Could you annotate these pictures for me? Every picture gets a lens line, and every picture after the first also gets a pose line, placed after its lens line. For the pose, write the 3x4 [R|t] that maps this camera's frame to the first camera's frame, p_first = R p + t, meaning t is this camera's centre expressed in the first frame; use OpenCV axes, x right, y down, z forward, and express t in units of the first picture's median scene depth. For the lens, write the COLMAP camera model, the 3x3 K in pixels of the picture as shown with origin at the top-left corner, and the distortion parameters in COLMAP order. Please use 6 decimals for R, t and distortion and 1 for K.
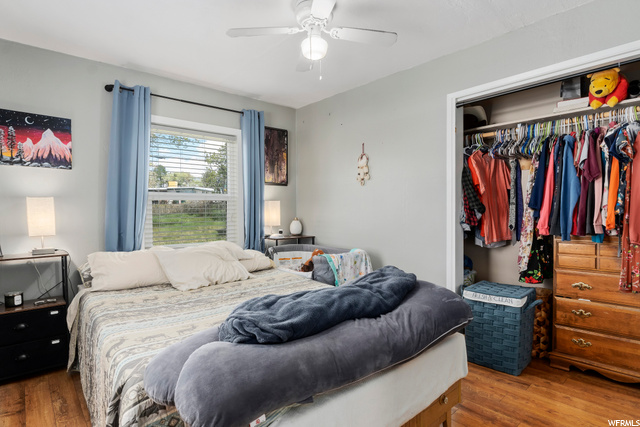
lens RADIAL K [[339.2, 0, 318.6], [0, 339.2, 214.6], [0, 0, 1]] dist [-0.006597, 0.000566]
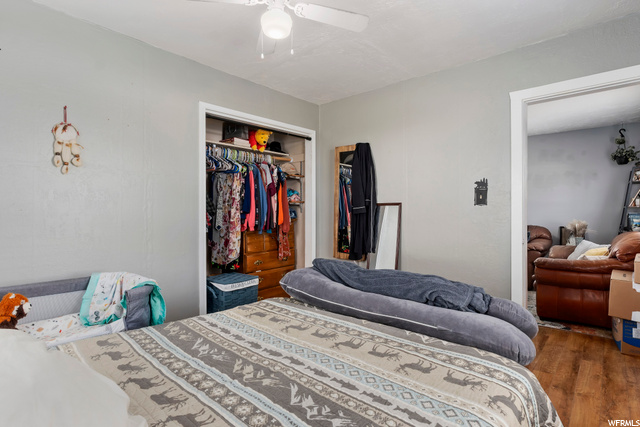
lens RADIAL K [[339.2, 0, 318.8], [0, 339.2, 214.4], [0, 0, 1]] dist [-0.006597, 0.000566]
pose [[-0.133458, 0.002033, 0.991052, -0.767134], [0.014388, 0.999896, -0.000113, -0.006315], [-0.990950, 0.014244, -0.133474, 0.883101]]
